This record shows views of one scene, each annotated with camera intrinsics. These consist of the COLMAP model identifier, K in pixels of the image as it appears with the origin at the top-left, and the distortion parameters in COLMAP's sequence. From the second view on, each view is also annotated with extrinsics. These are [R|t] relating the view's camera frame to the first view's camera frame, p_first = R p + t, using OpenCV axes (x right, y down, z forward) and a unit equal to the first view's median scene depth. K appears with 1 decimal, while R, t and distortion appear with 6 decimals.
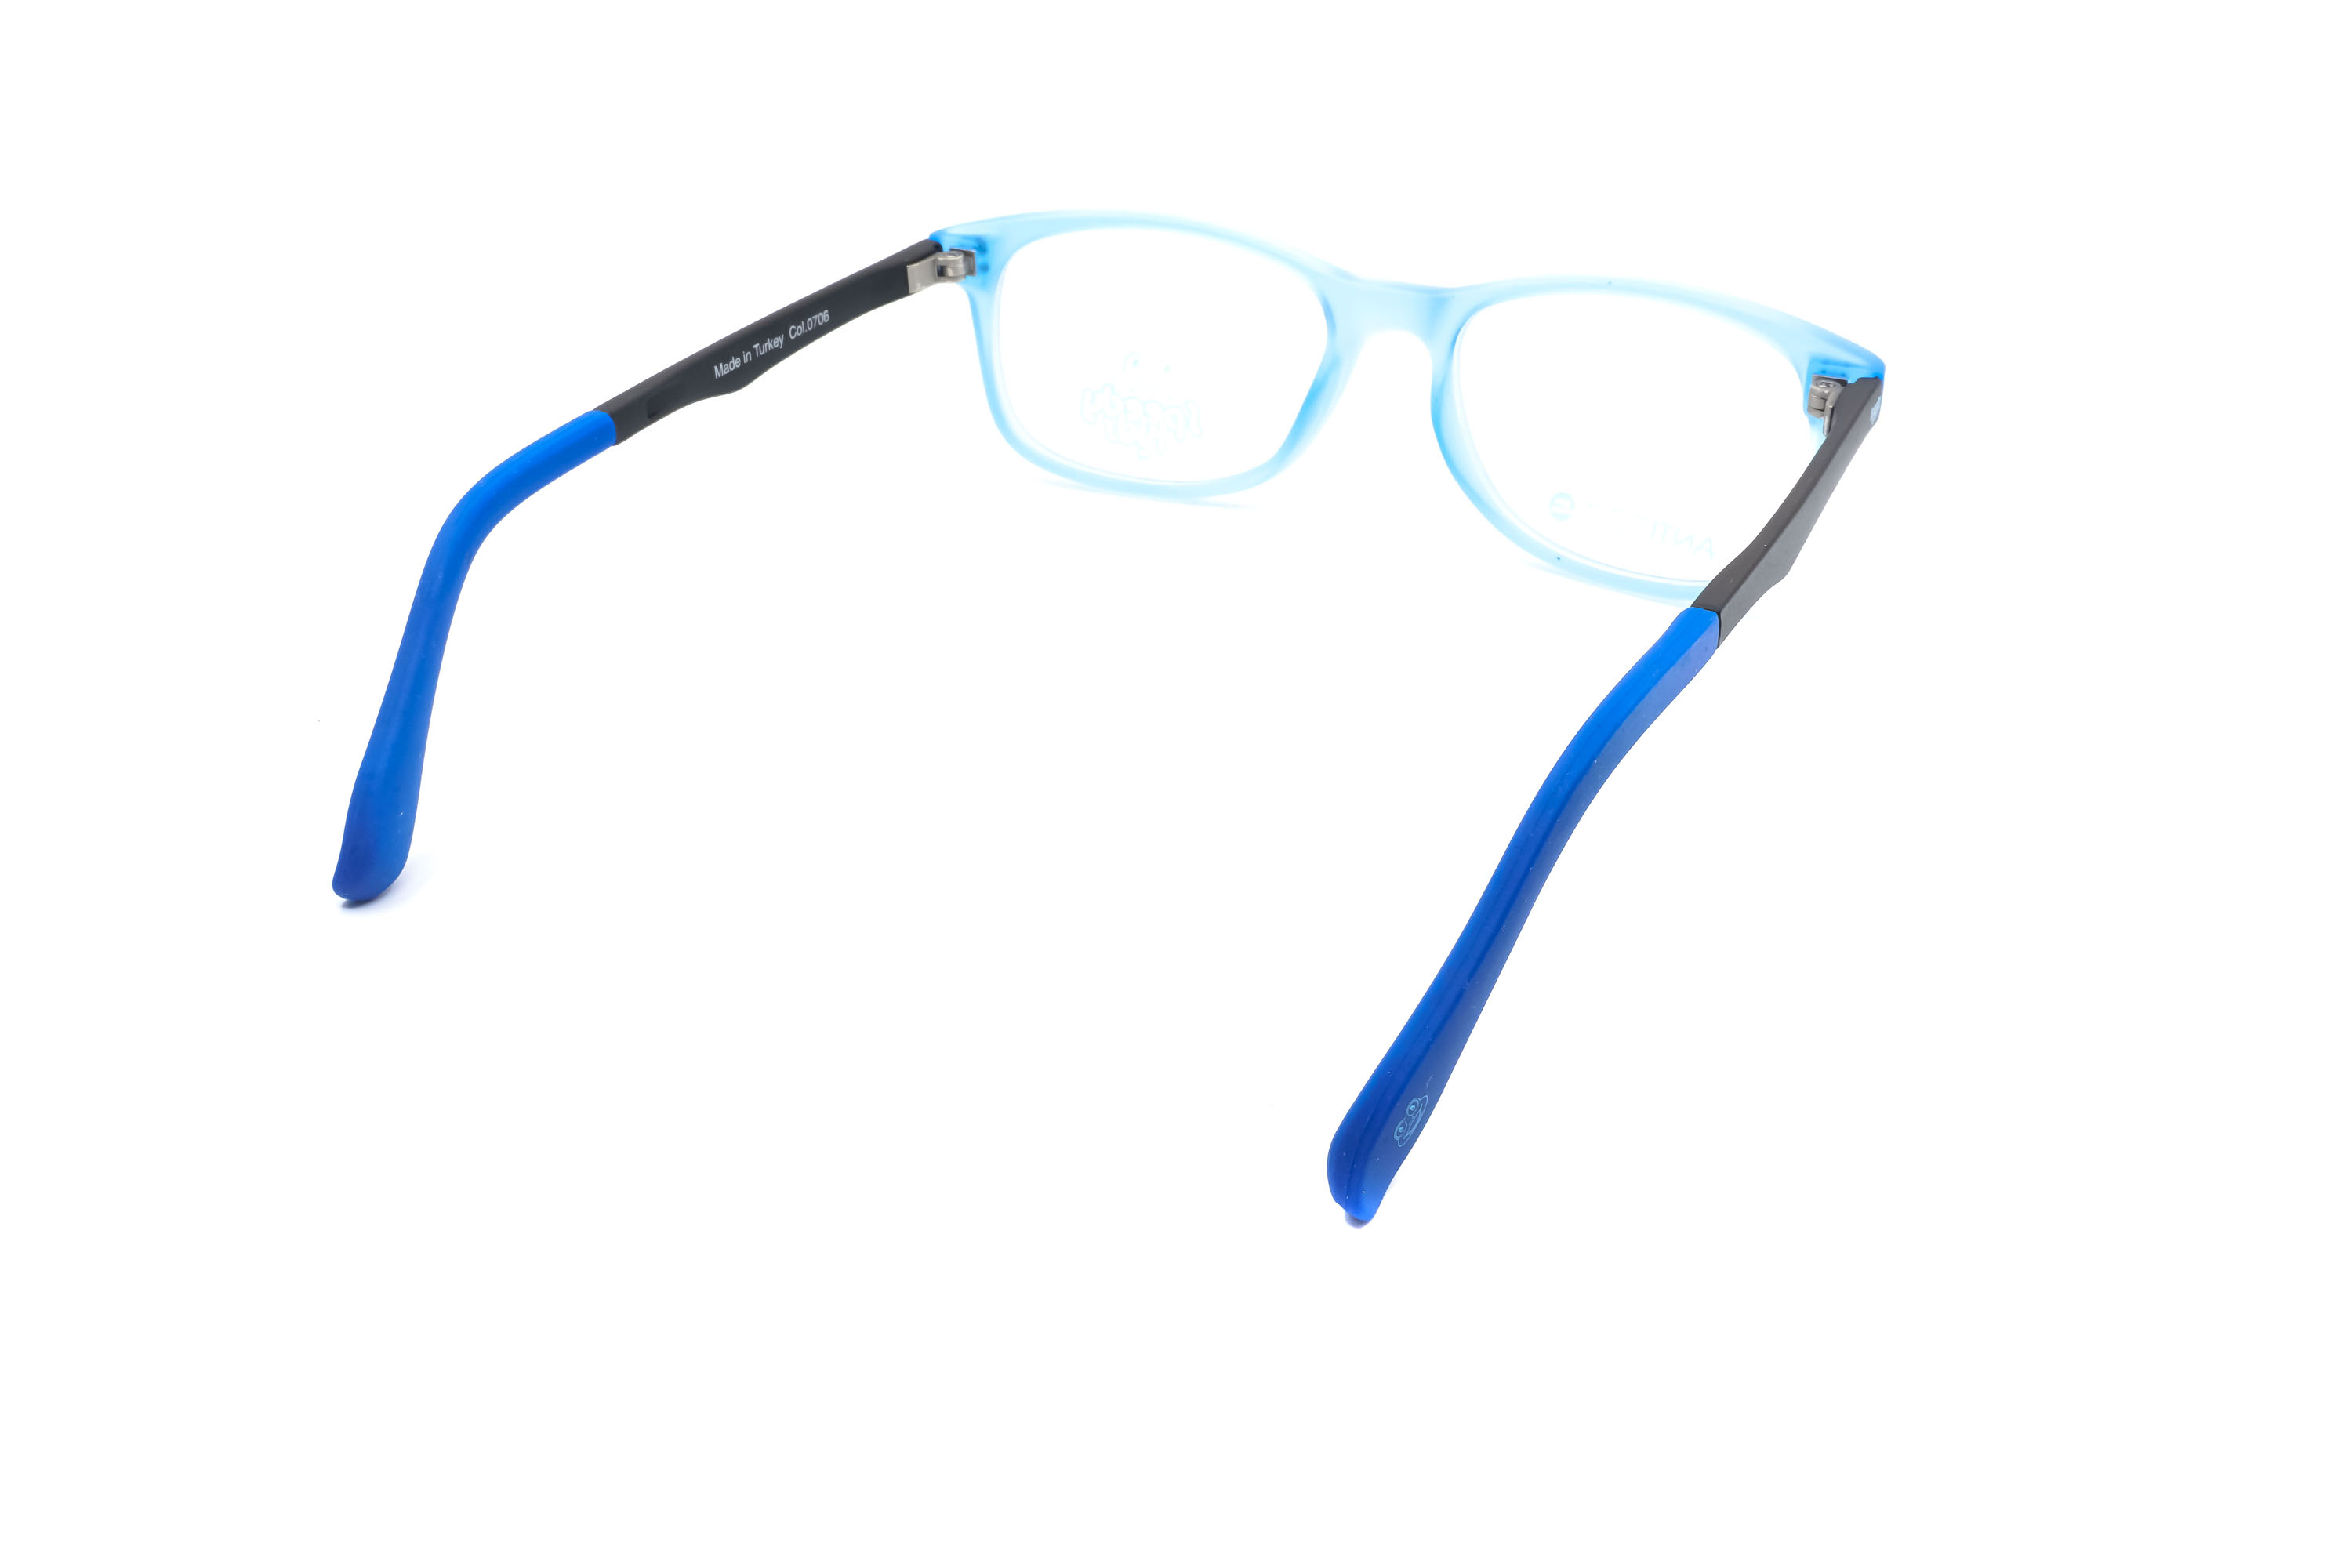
lens RADIAL K [[2407.3, 0, 1176.0], [0, 2407.3, 784.0], [0, 0, 1]] dist [0.003543, 0.011018]
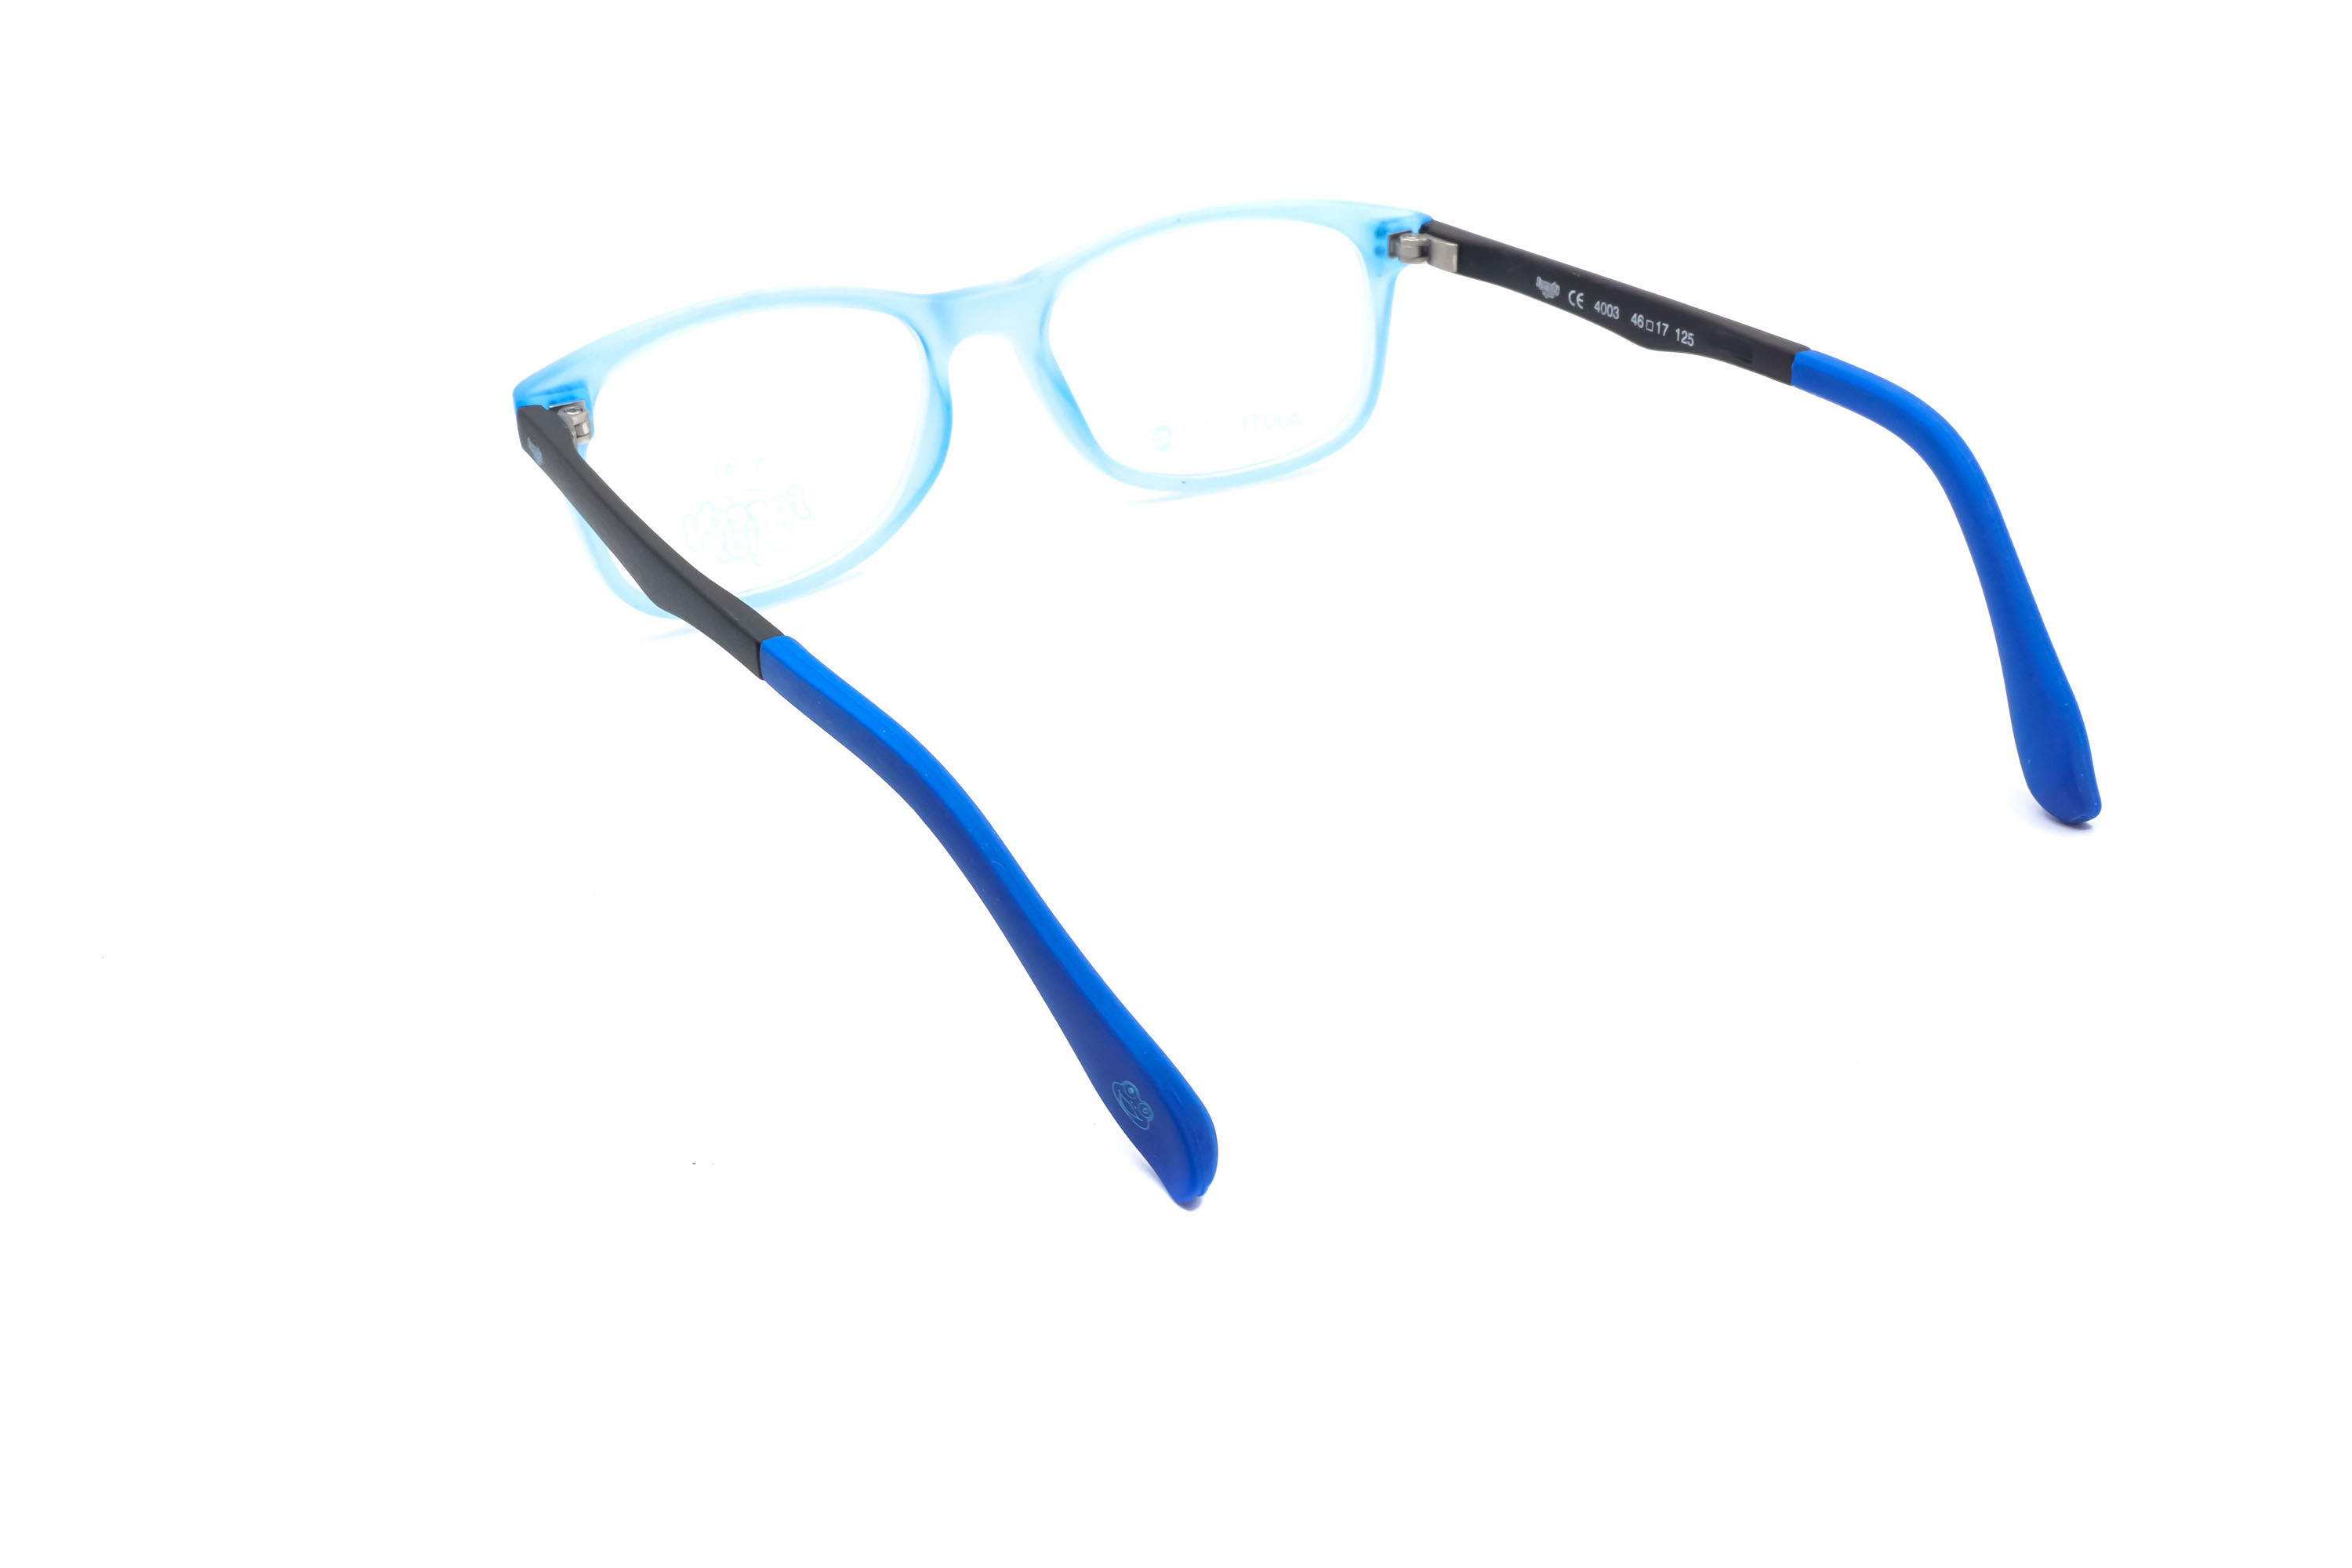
lens RADIAL K [[2407.3, 0, 1176.0], [0, 2407.3, 784.0], [0, 0, 1]] dist [0.003543, 0.011018]
pose [[0.493968, -0.421634, 0.760408, -0.696747], [0.423447, 0.880490, 0.213142, -0.199236], [-0.759400, 0.216707, 0.613473, 0.357293]]
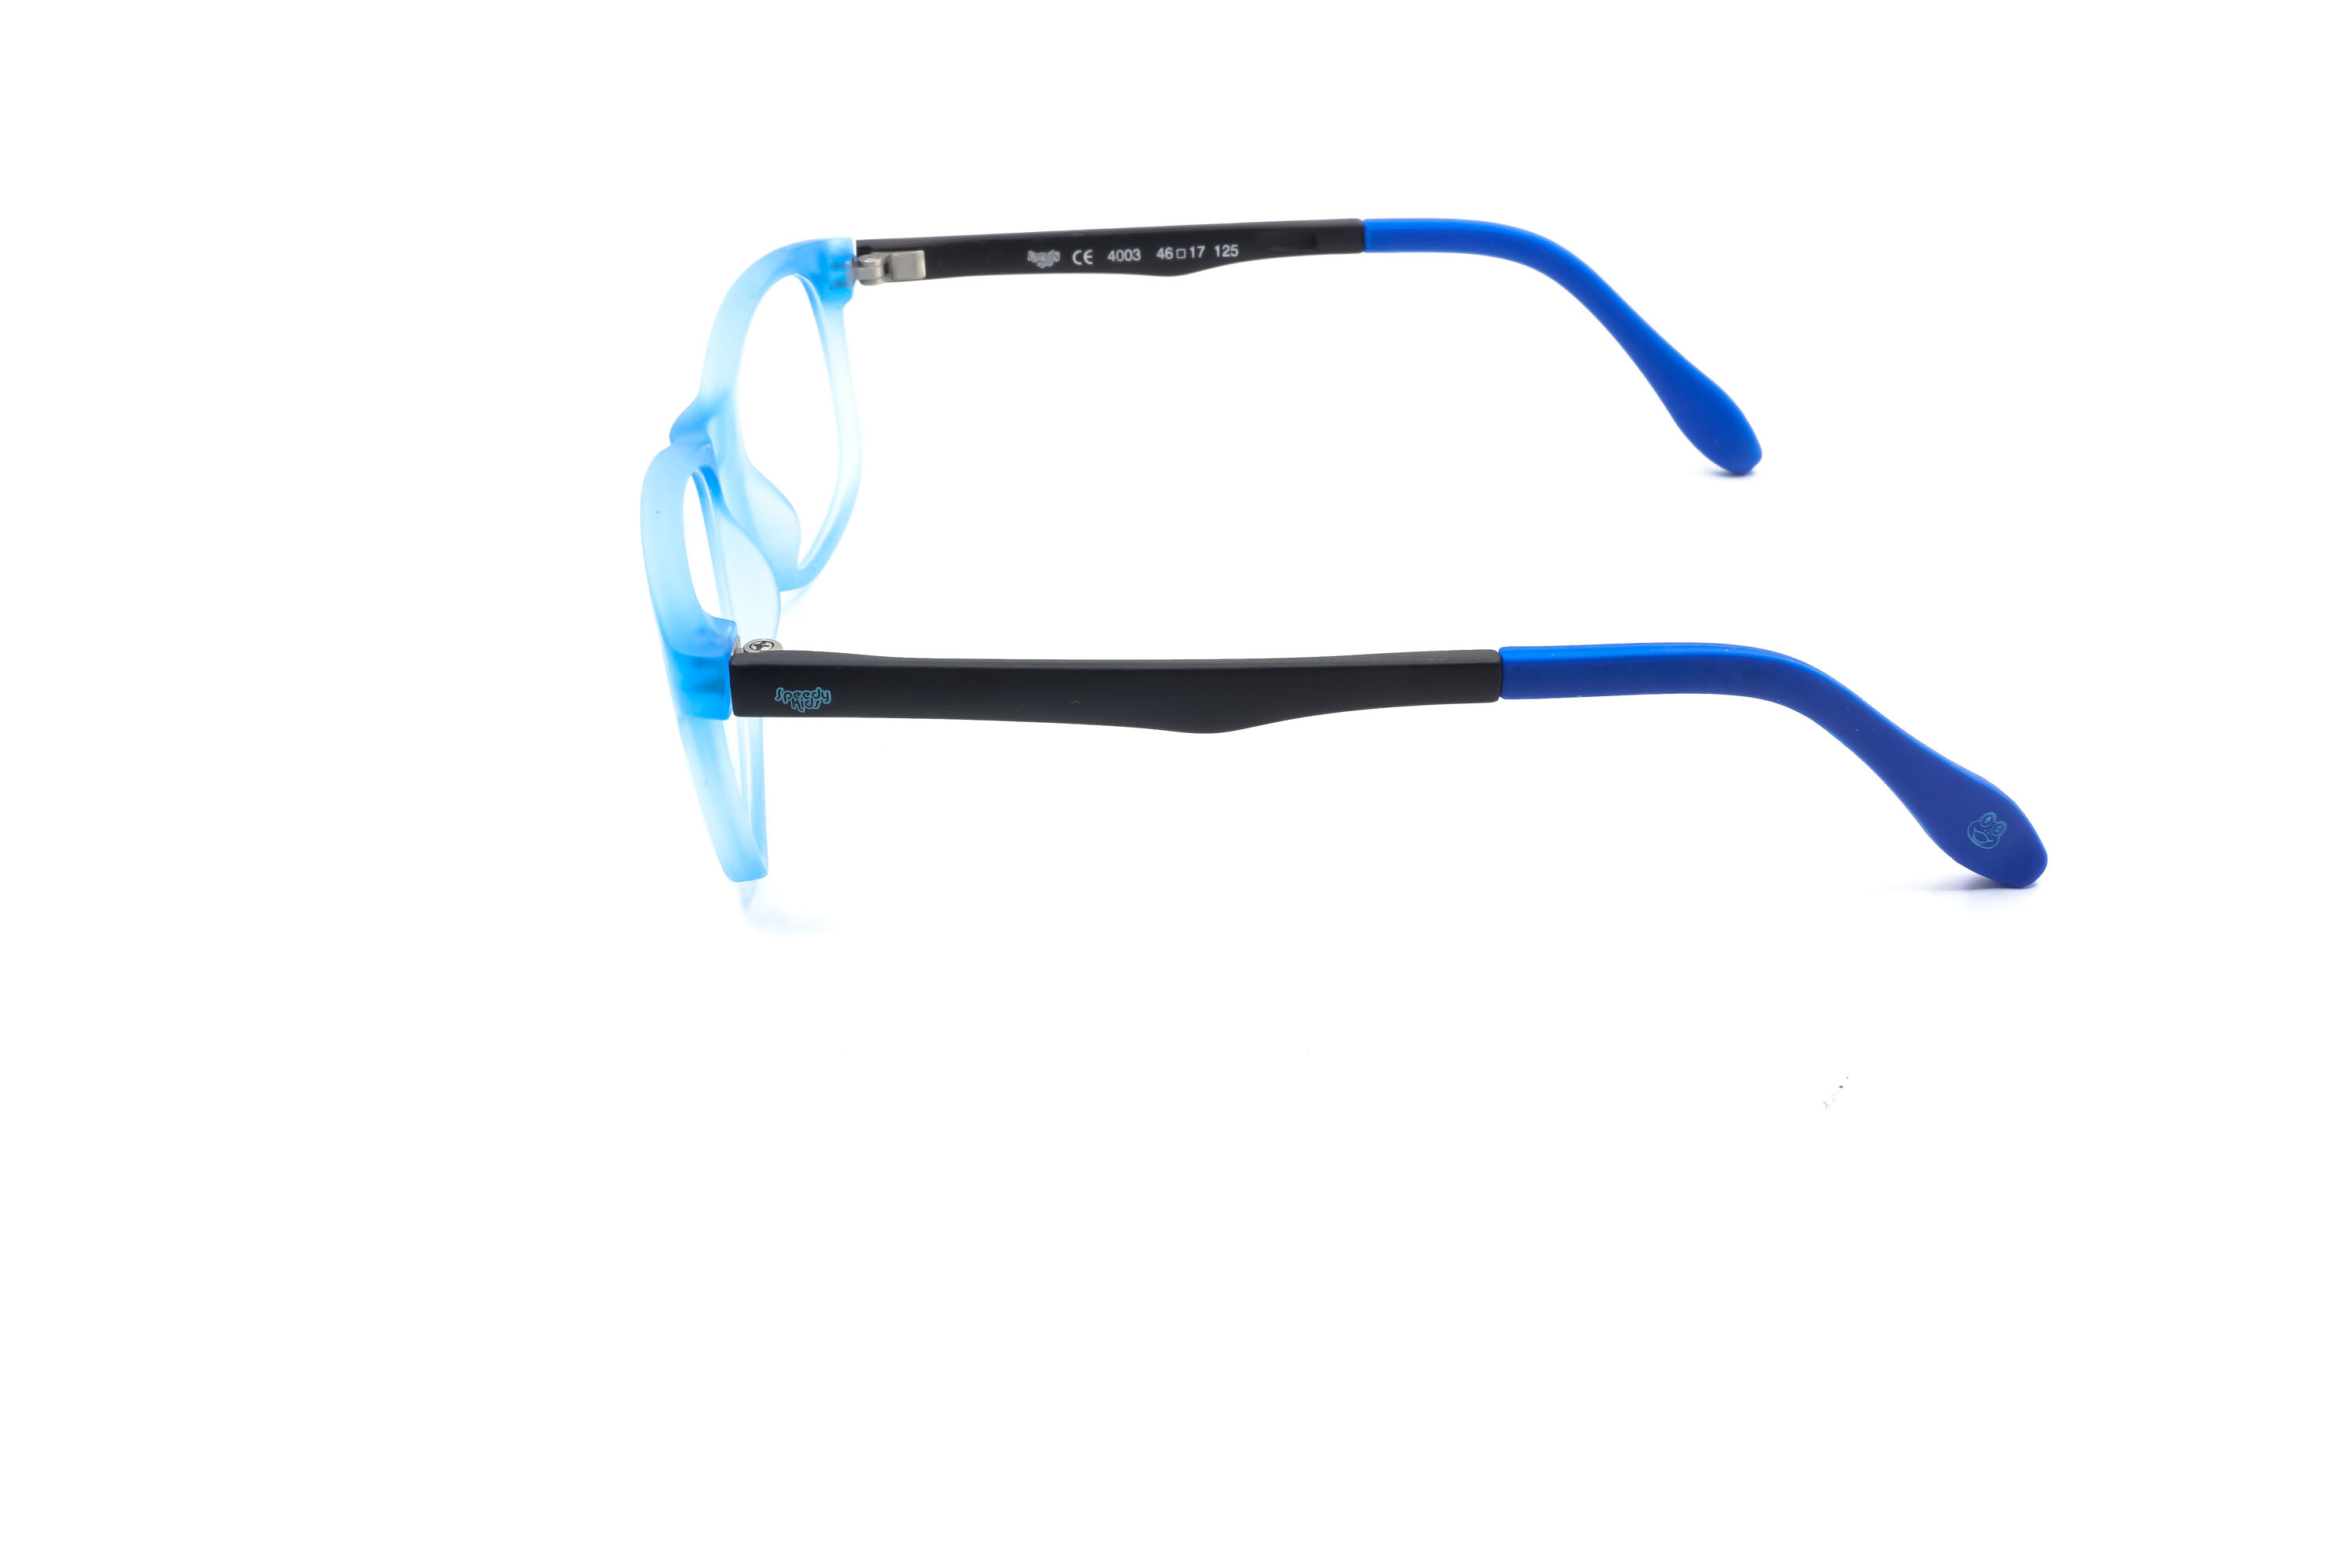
lens RADIAL K [[2407.3, 0, 1176.0], [0, 2407.3, 784.0], [0, 0, 1]] dist [0.003543, 0.011018]
pose [[-0.502413, -0.406287, 0.763225, -0.696634], [0.430884, 0.647648, 0.628403, -0.582046], [-0.749613, 0.644579, -0.150324, 1.059263]]
